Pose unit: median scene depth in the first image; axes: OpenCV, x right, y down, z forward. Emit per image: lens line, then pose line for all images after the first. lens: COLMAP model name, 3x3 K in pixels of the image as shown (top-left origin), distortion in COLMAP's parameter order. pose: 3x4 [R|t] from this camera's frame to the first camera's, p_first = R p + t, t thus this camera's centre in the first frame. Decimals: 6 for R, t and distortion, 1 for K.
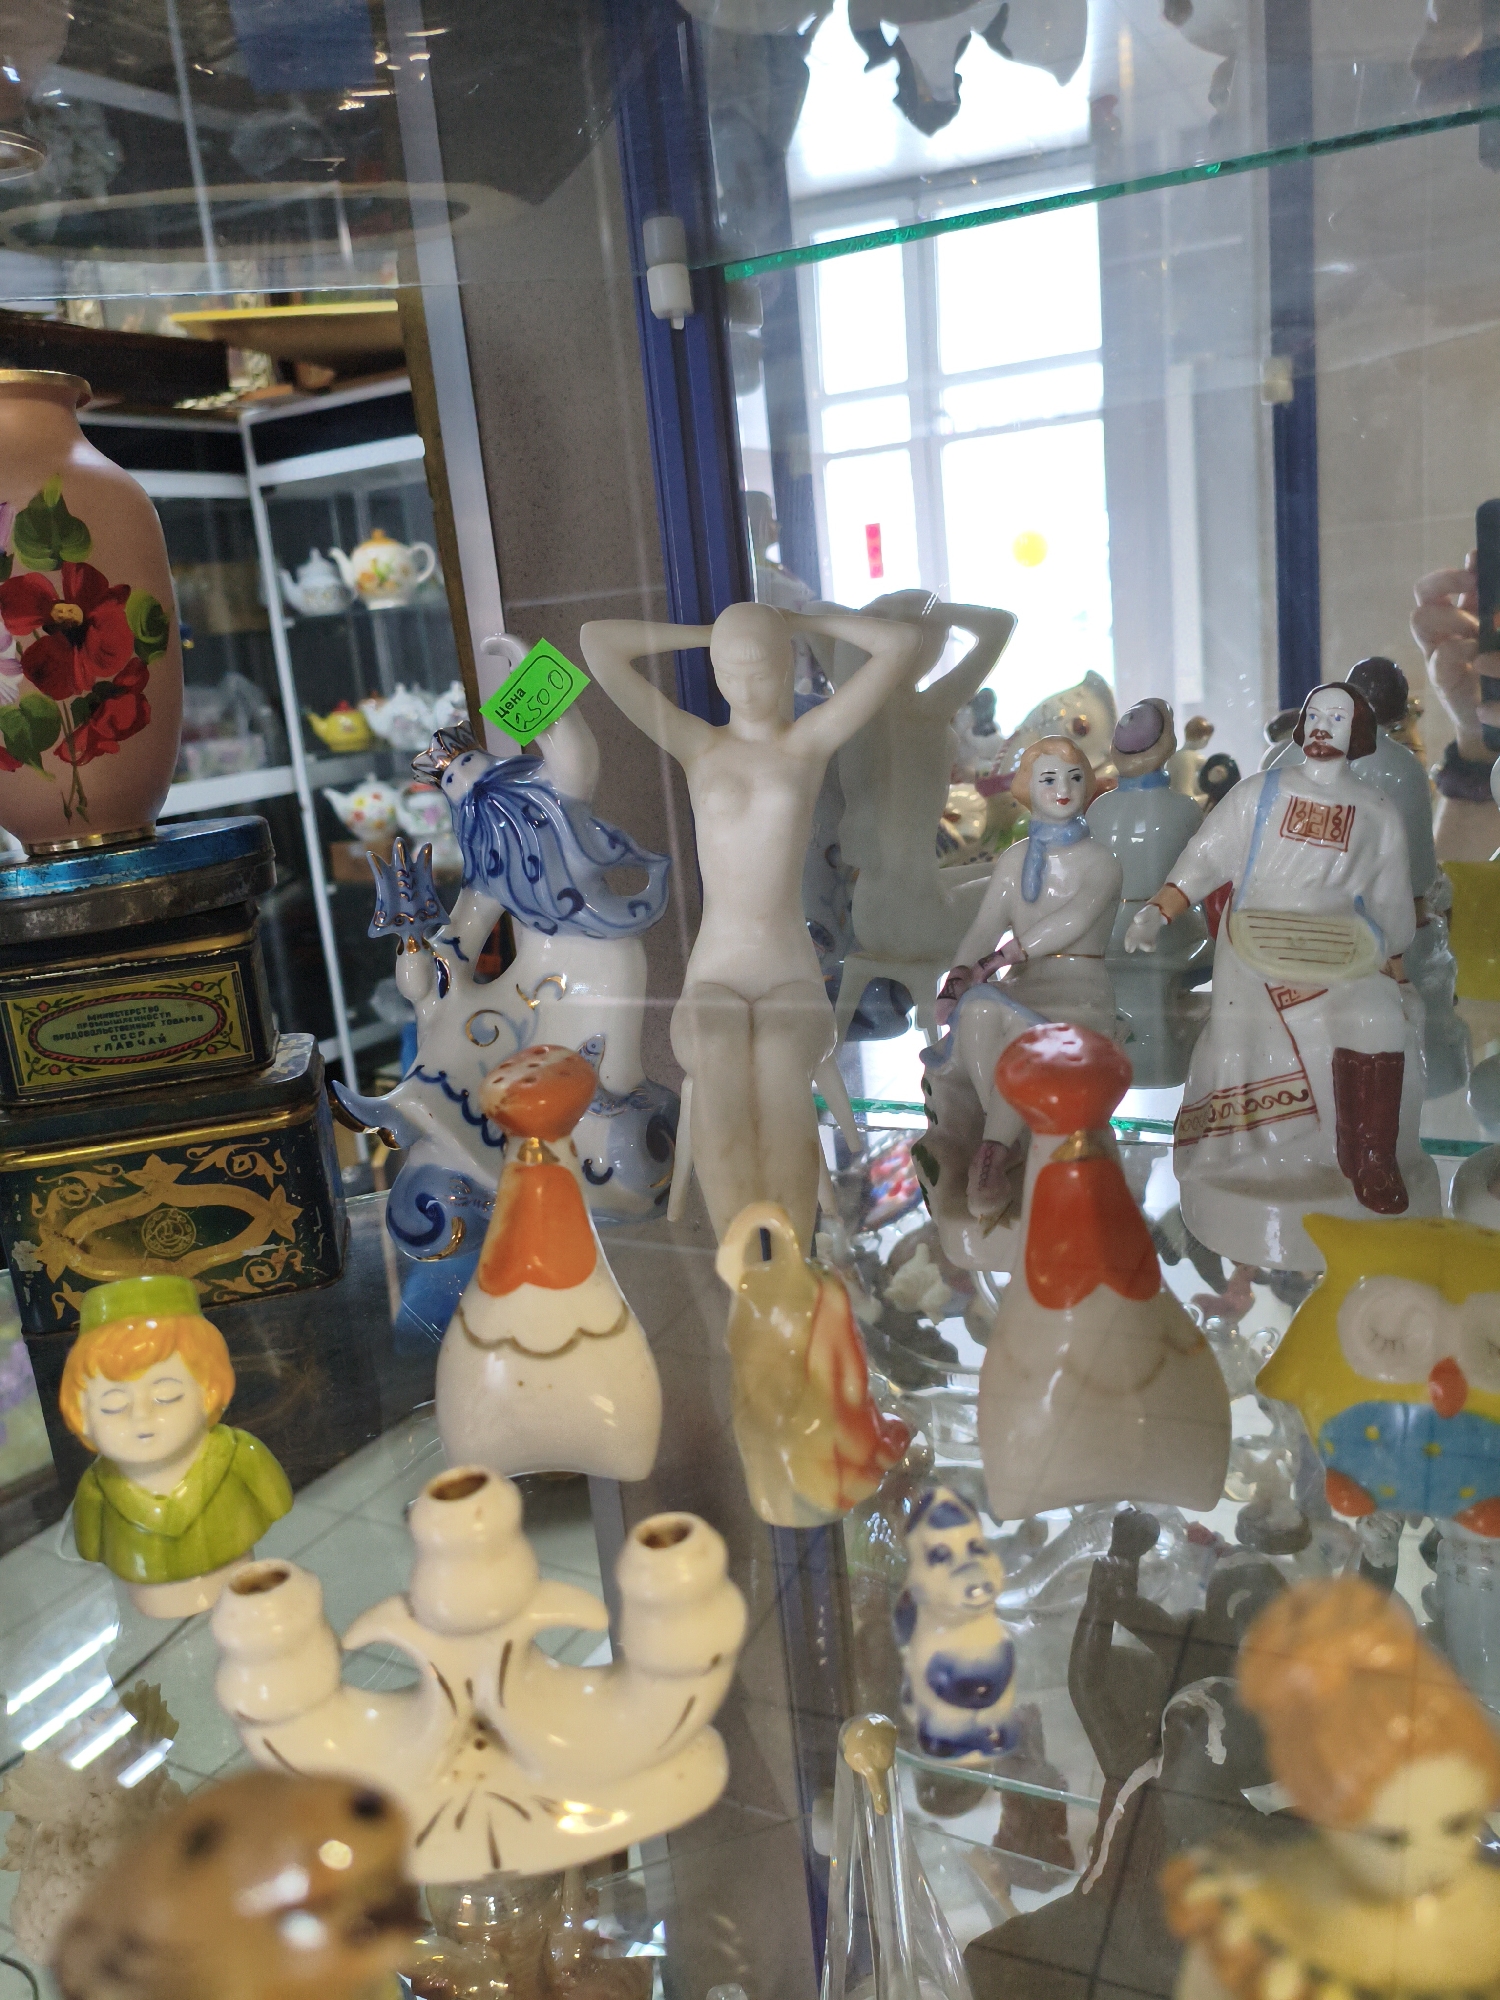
lens RADIAL K [[1529.6, 0, 747.7], [0, 1529.6, 986.7], [0, 0, 1]] dist [0.000085, -0.016511]
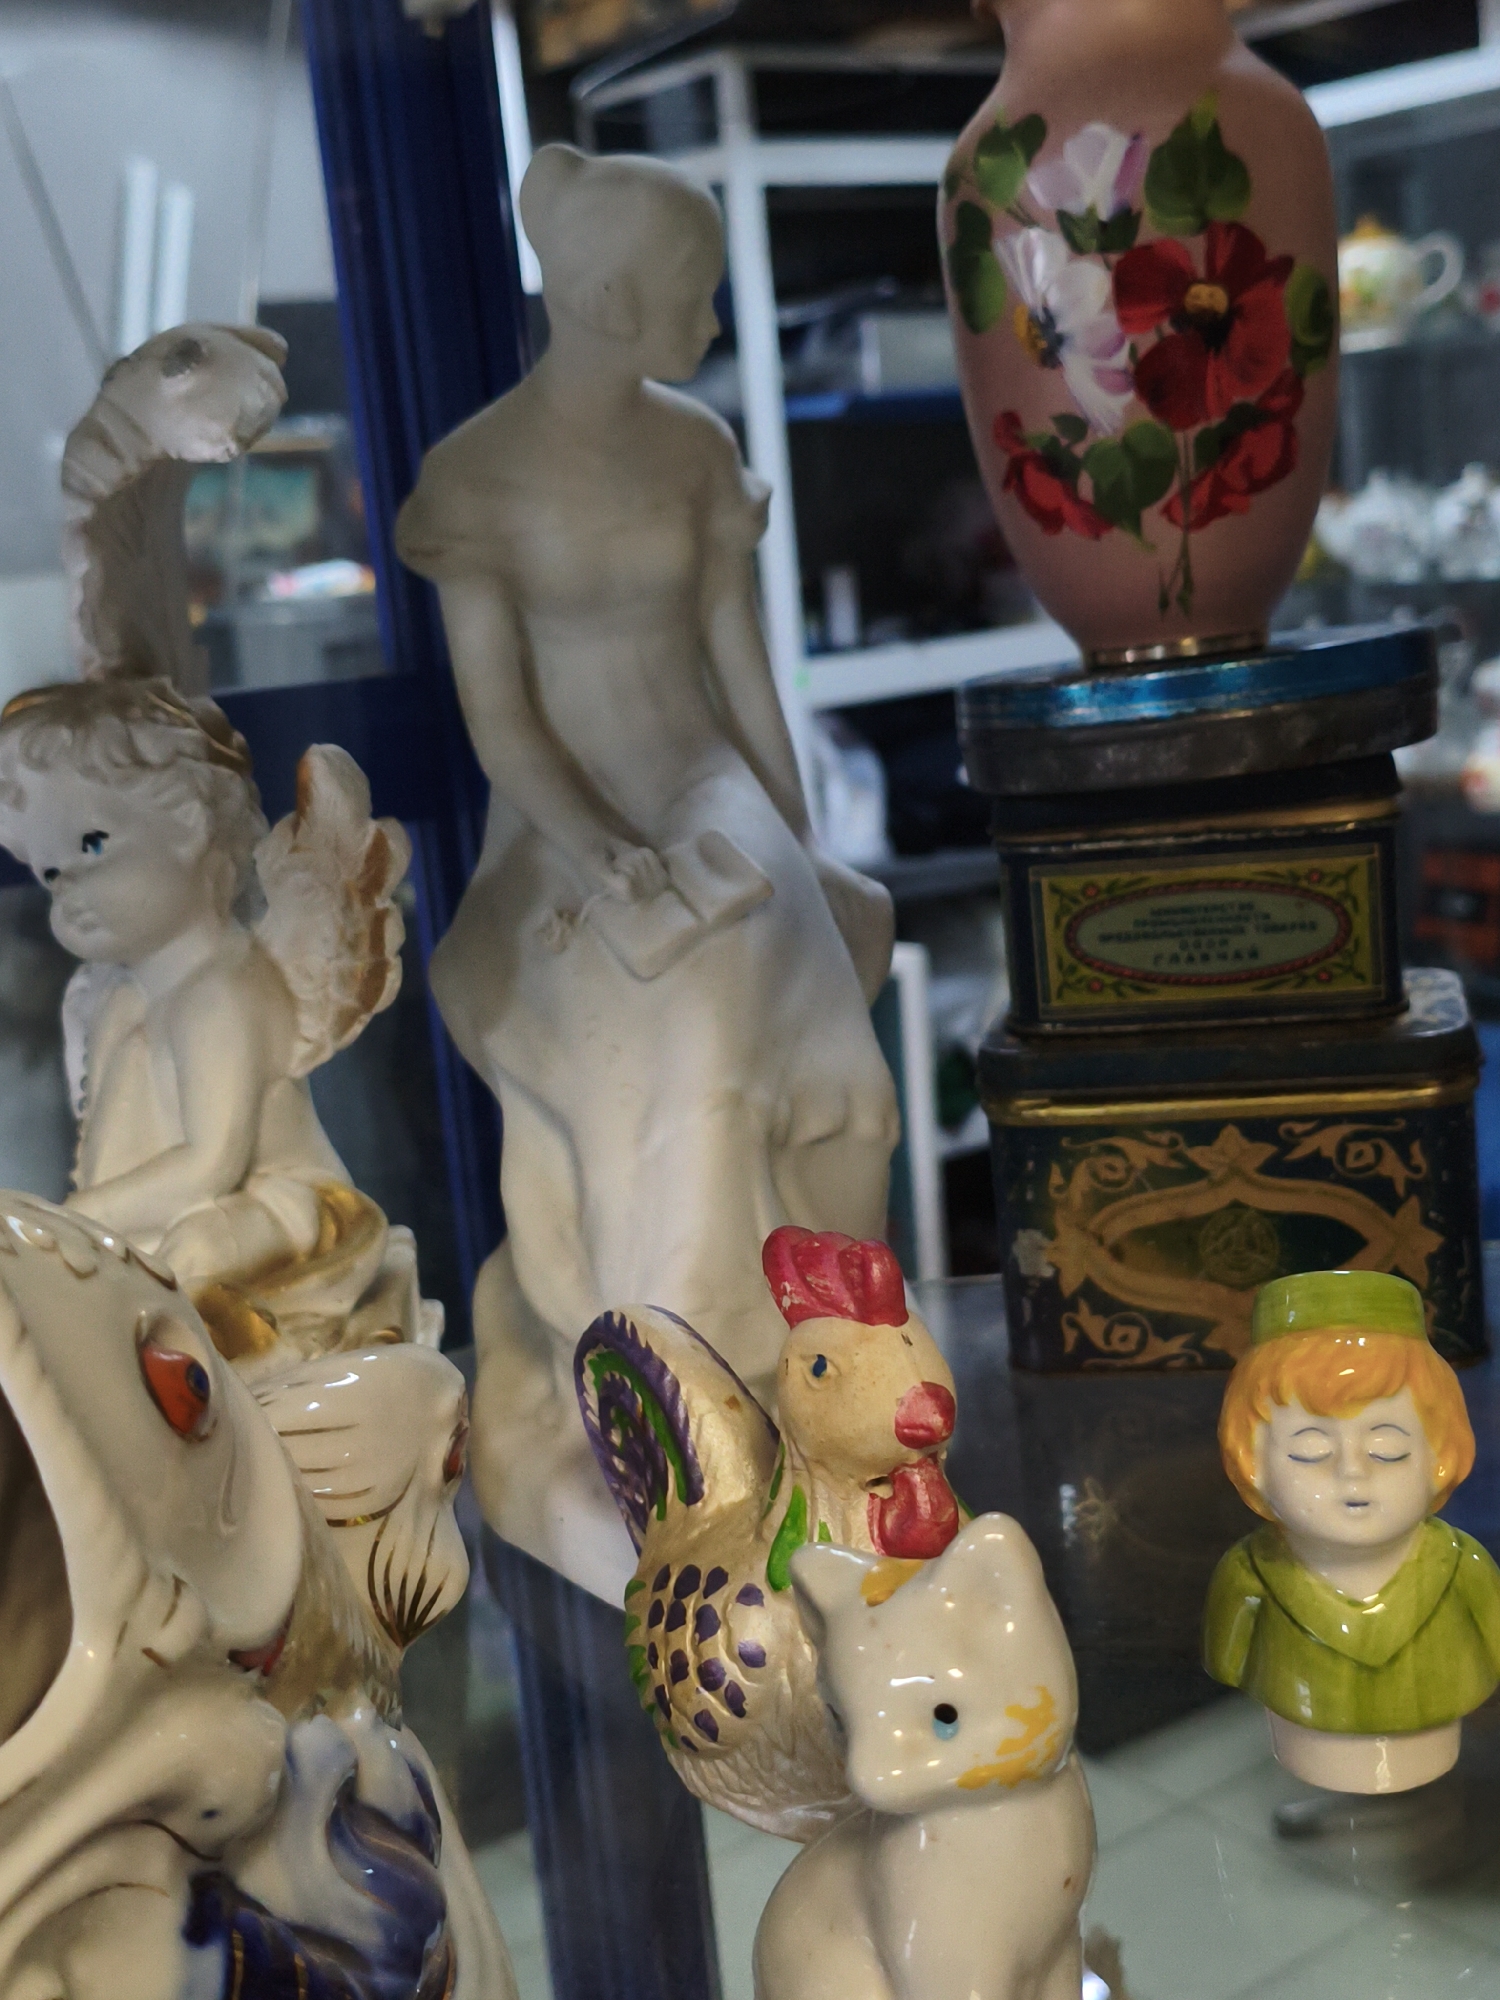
lens RADIAL K [[2514.3, 0, 752.1], [0, 2514.3, 1009.4], [0, 0, 1]] dist [0.047761, 0.000000]
pose [[0.912584, 0.086682, -0.399595, -0.142475], [-0.084448, 0.996157, 0.023230, 0.050609], [0.400073, 0.012546, 0.916397, -0.079878]]
